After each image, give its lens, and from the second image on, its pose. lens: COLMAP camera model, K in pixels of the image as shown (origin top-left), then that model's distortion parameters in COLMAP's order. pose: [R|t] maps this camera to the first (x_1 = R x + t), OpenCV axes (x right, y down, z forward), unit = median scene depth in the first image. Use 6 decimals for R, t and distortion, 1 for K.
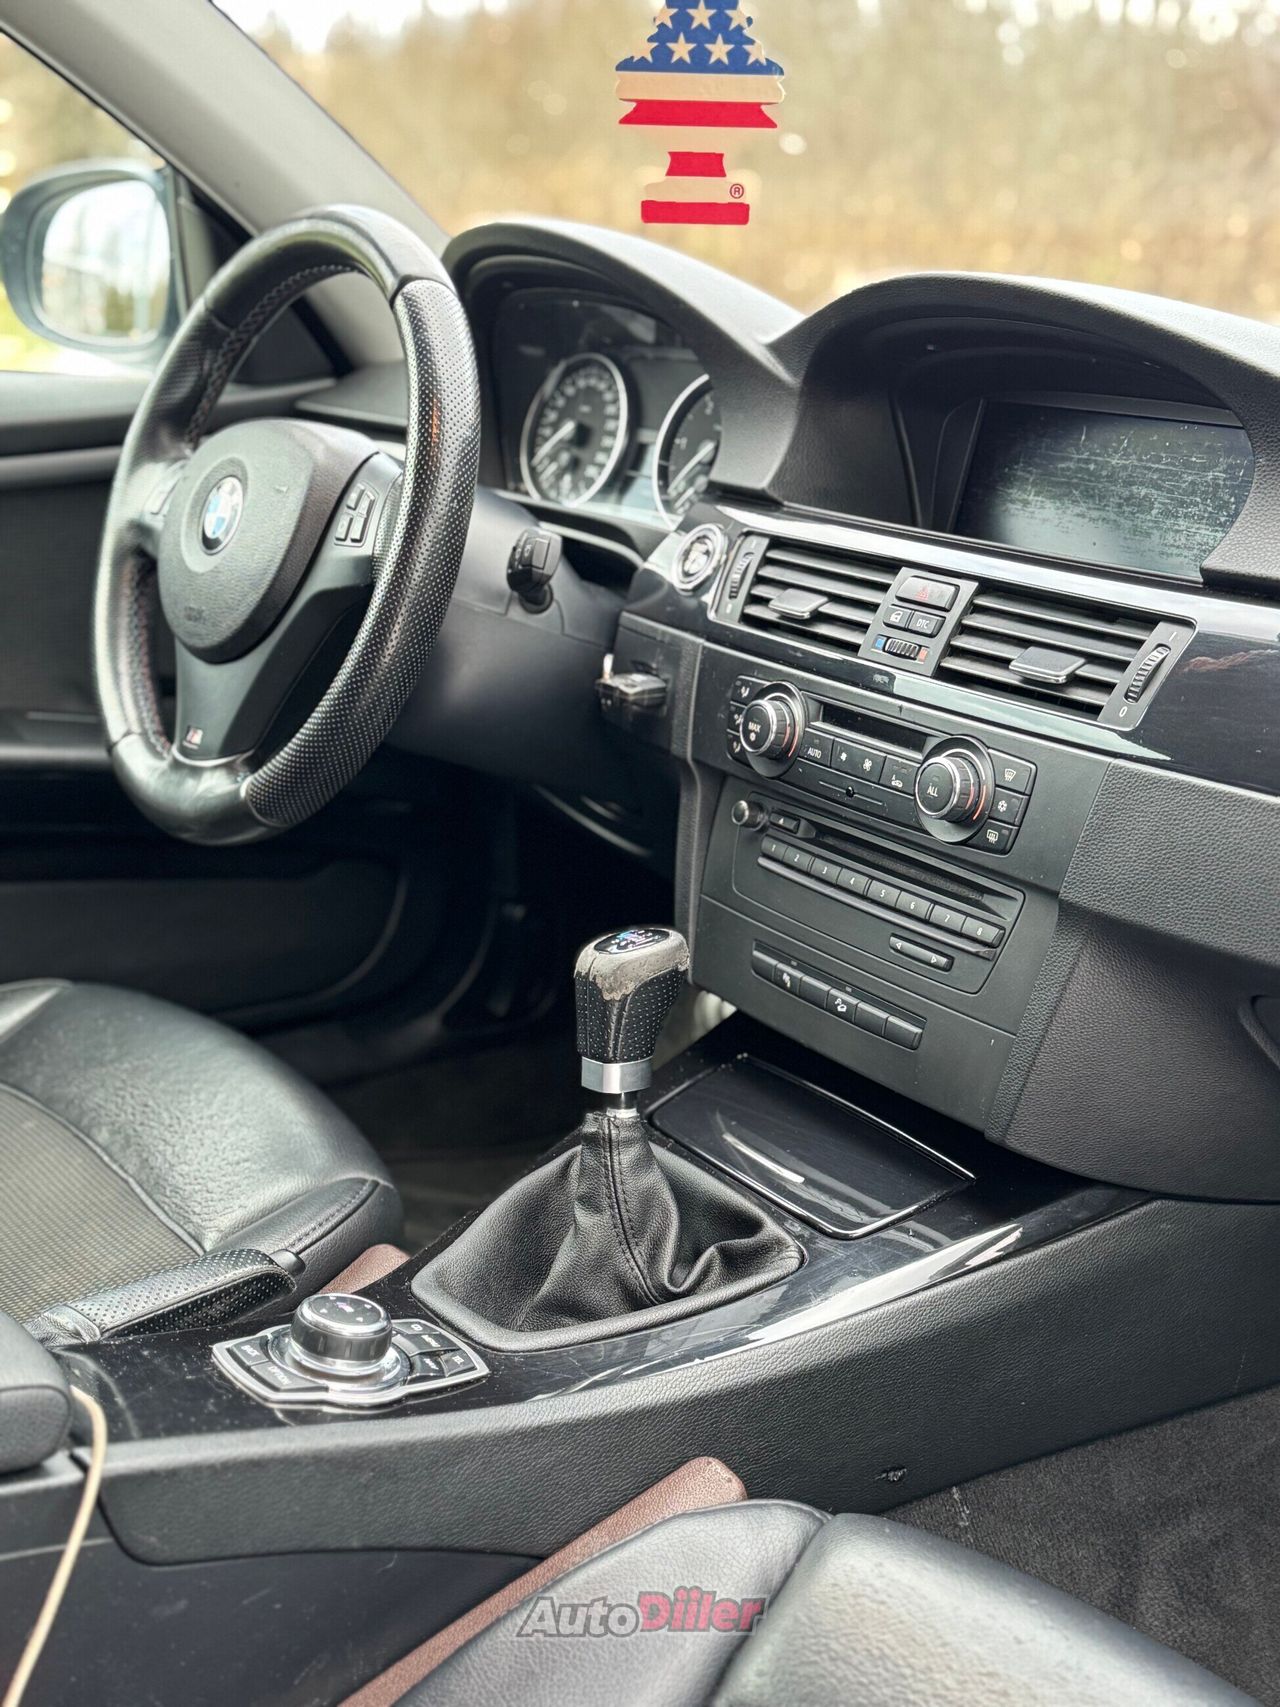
lens RADIAL K [[2138.2, 0, 626.1], [0, 2138.2, 848.1], [0, 0, 1]] dist [0.172309, 0.000000]
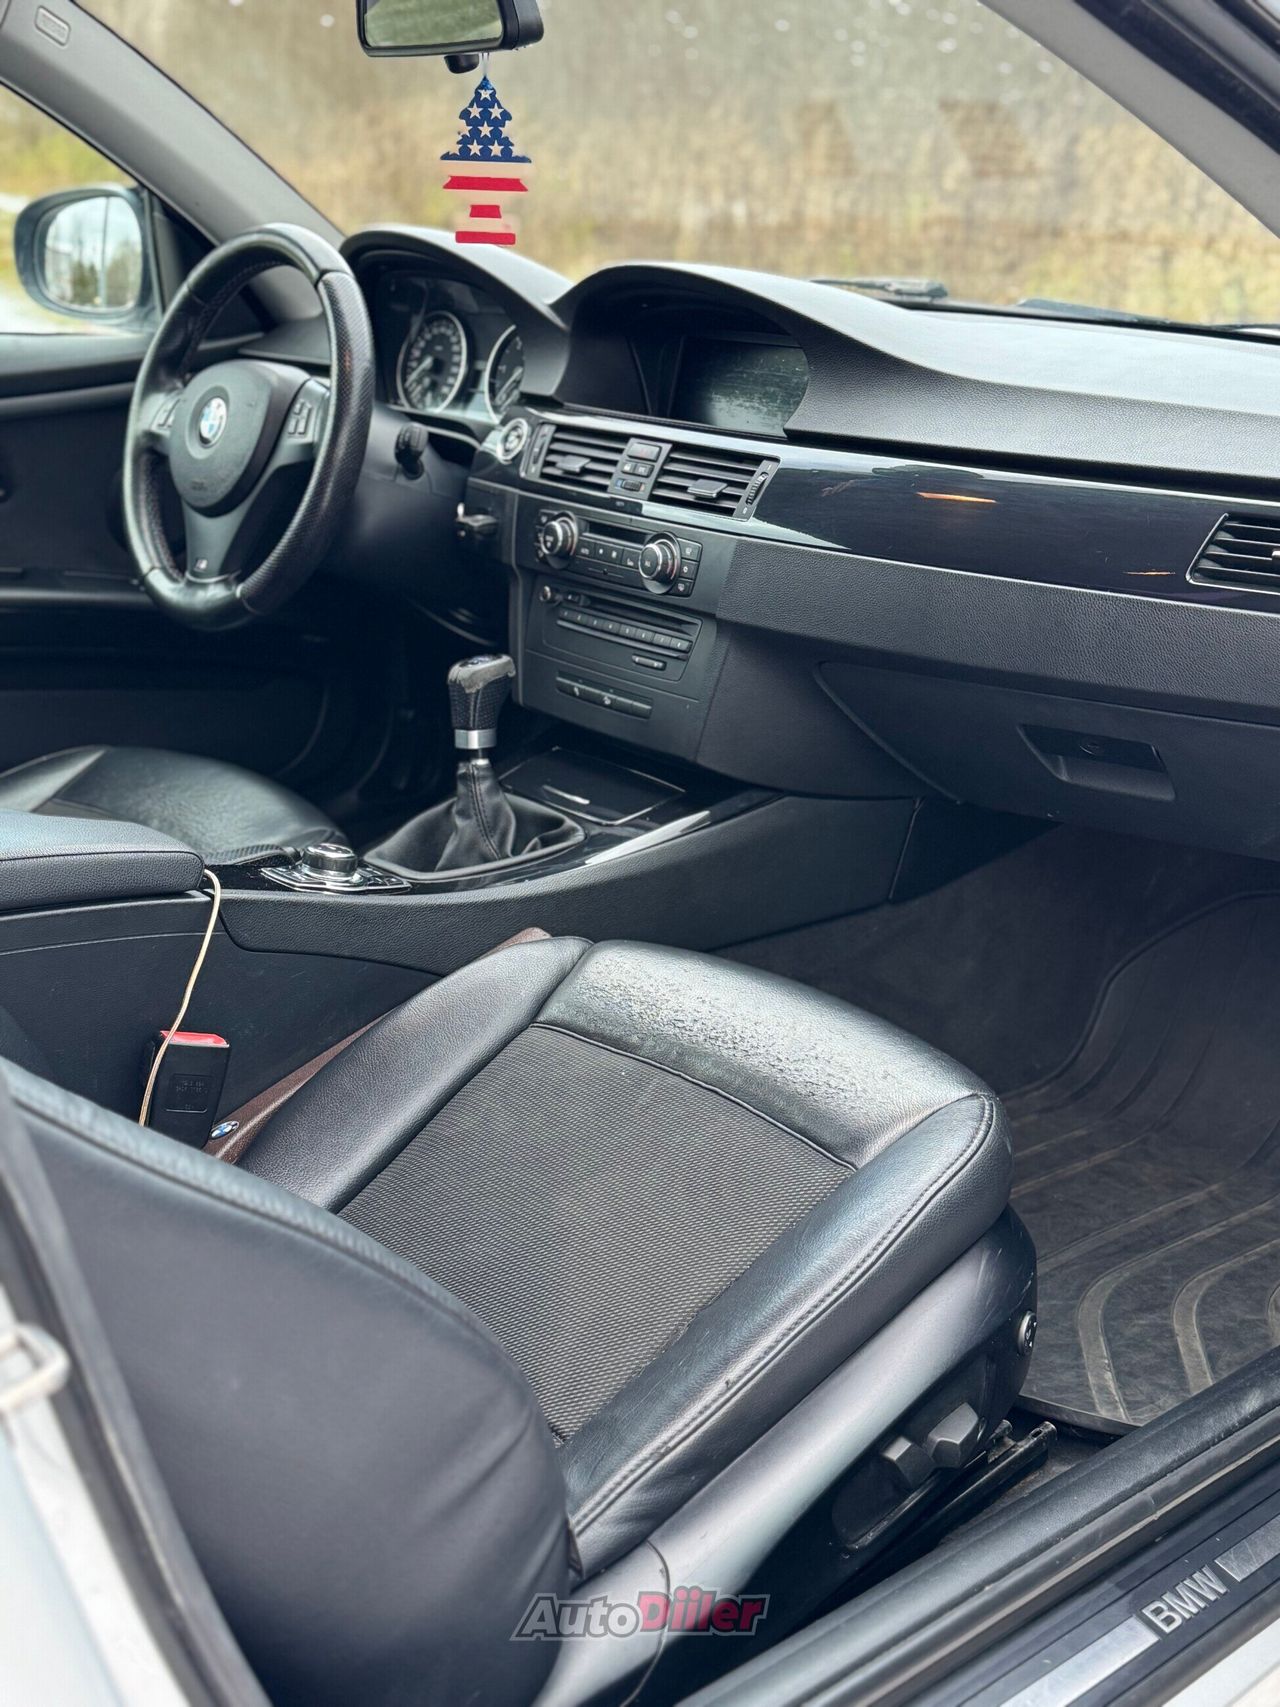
lens RADIAL K [[2138.2, 0, 647.5], [0, 2138.2, 855.0], [0, 0, 1]] dist [0.172309, 0.000000]
pose [[0.996949, -0.048454, 0.061195, 0.021723], [0.046497, 0.998373, 0.033015, 0.137261], [-0.062695, -0.030069, 0.997580, -0.677606]]
